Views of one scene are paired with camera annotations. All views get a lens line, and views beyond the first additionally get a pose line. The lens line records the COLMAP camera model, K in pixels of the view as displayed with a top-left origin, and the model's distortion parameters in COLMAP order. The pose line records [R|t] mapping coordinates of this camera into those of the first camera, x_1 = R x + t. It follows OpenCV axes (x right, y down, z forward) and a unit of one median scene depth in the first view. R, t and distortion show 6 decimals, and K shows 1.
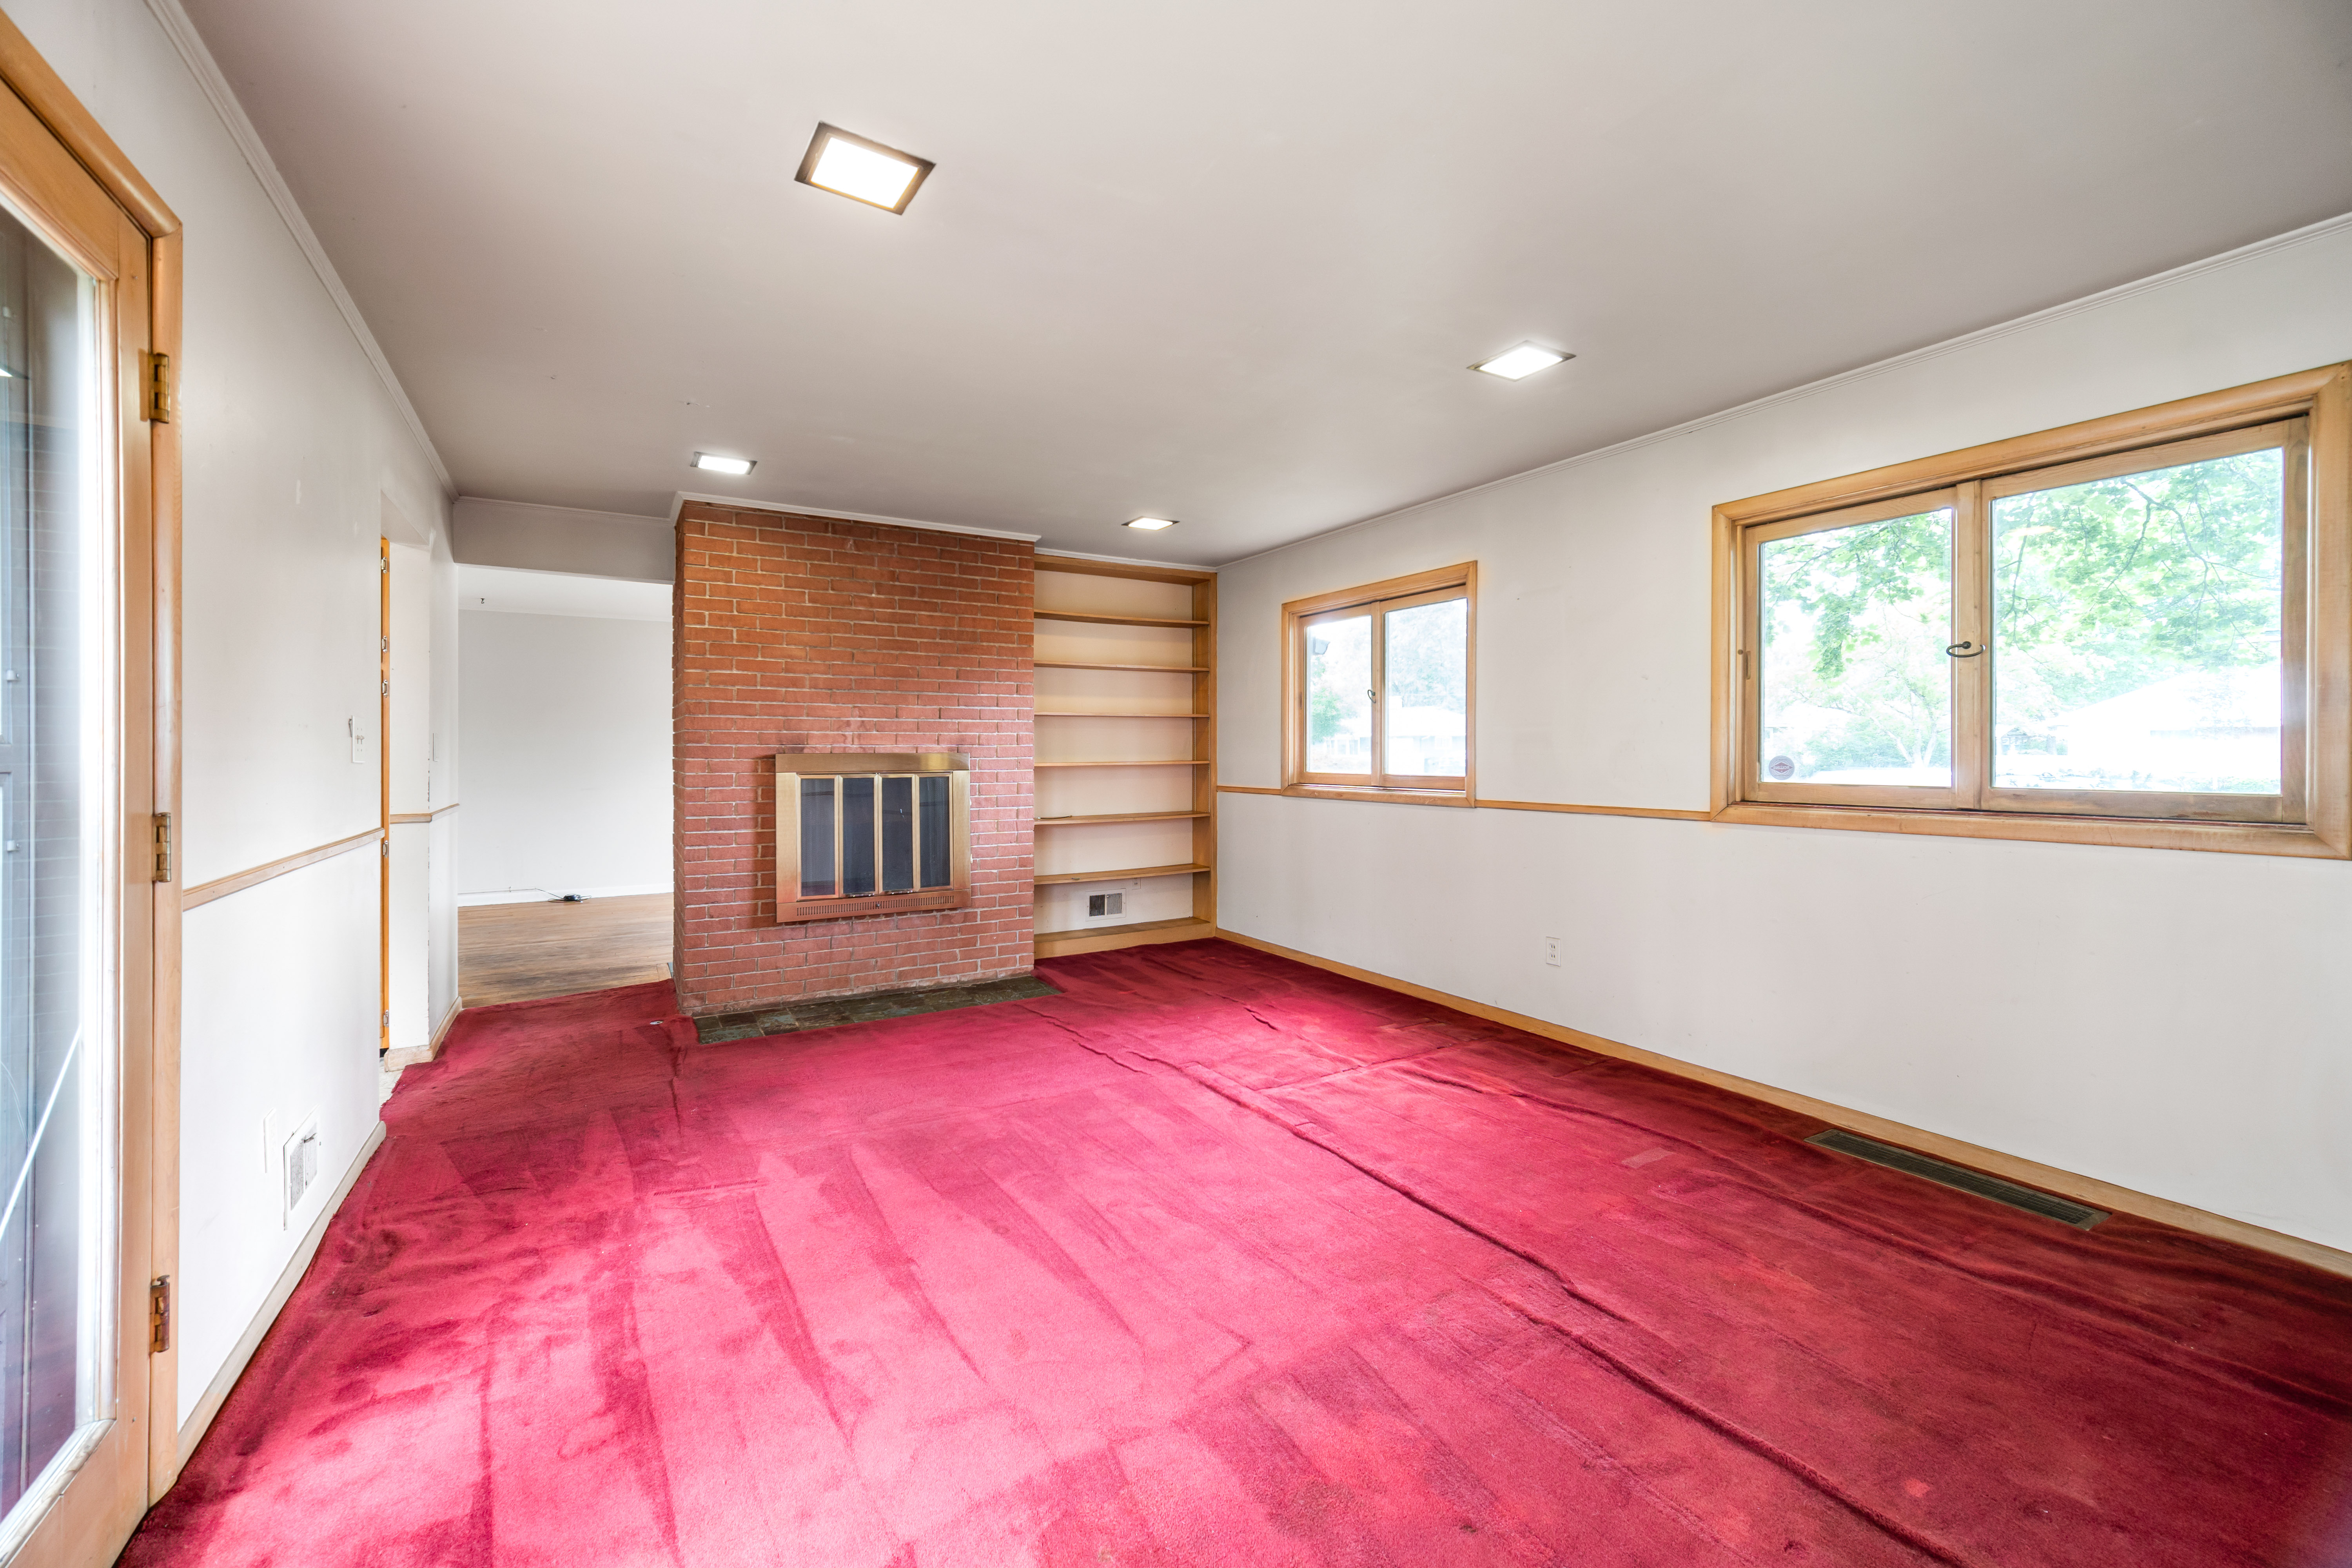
lens RADIAL K [[941.3, 0, 1168.1], [0, 941.3, 753.4], [0, 0, 1]] dist [0.003837, 0.000005]
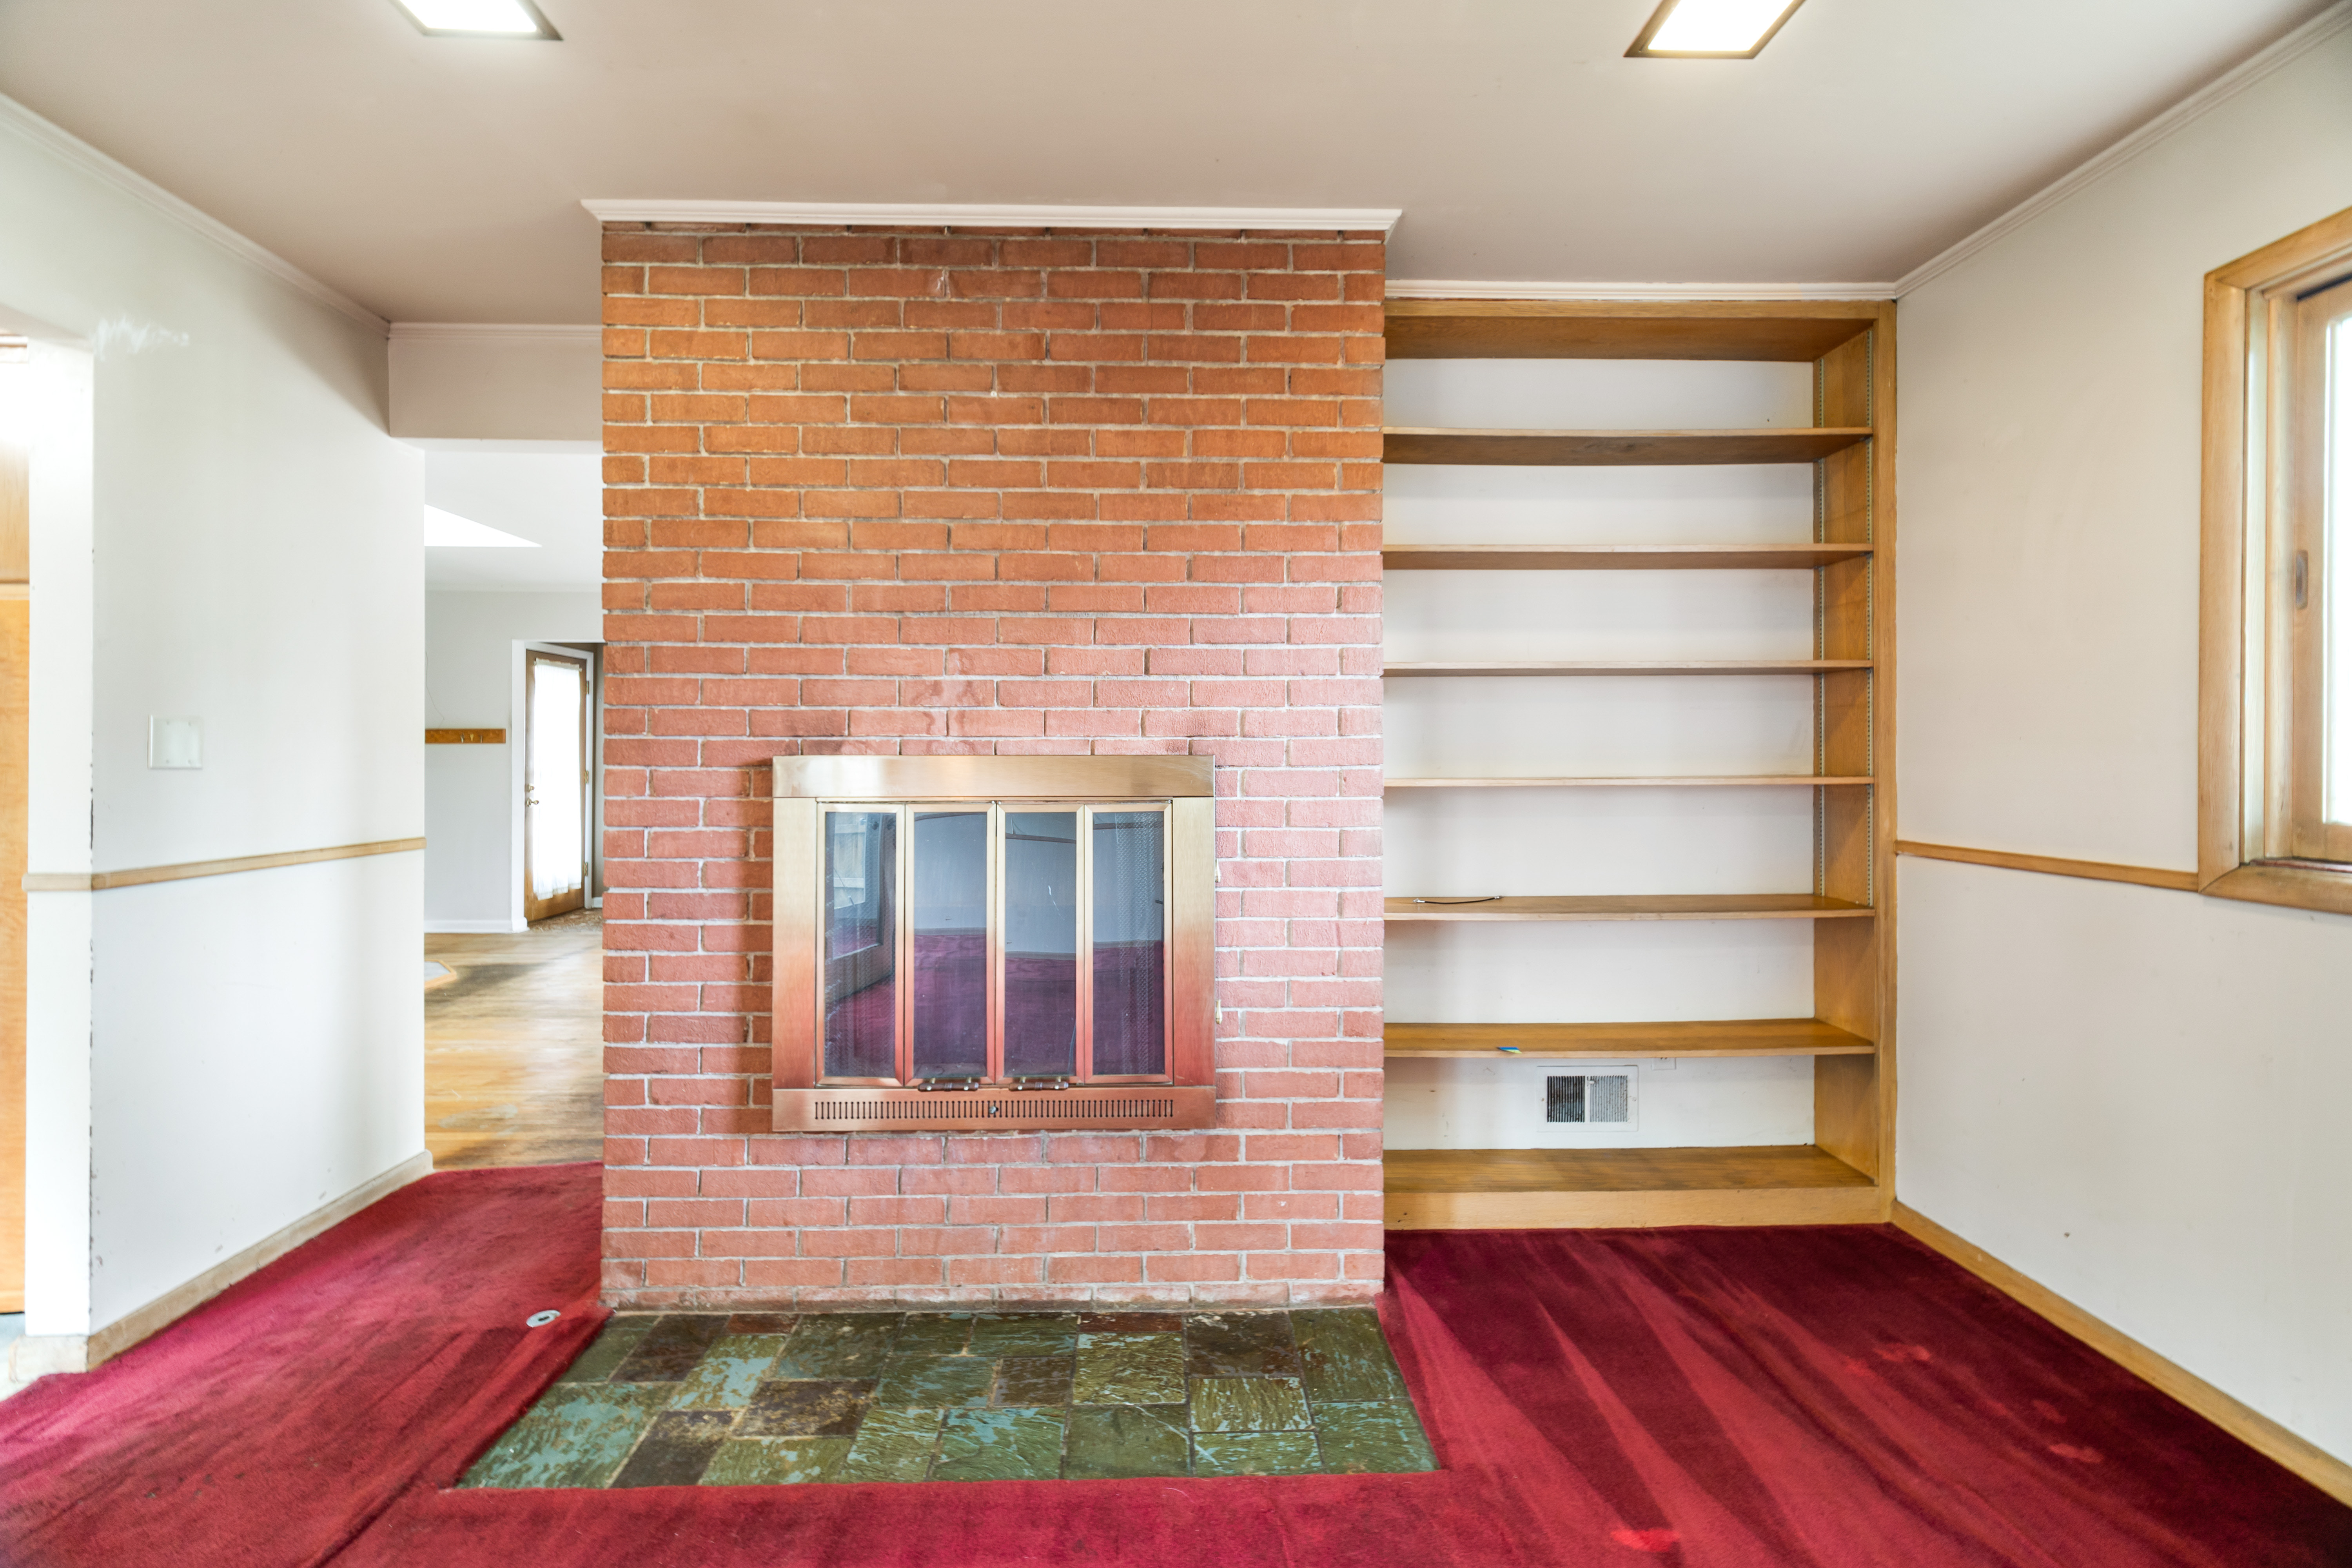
lens RADIAL K [[941.3, 0, 1168.1], [0, 941.3, 753.4], [0, 0, 1]] dist [0.003837, 0.000005]
pose [[0.873319, 0.000858, -0.487147, -0.026986], [-0.002155, 0.999995, -0.002102, -0.000440], [0.487143, 0.002886, 0.873317, 0.619312]]
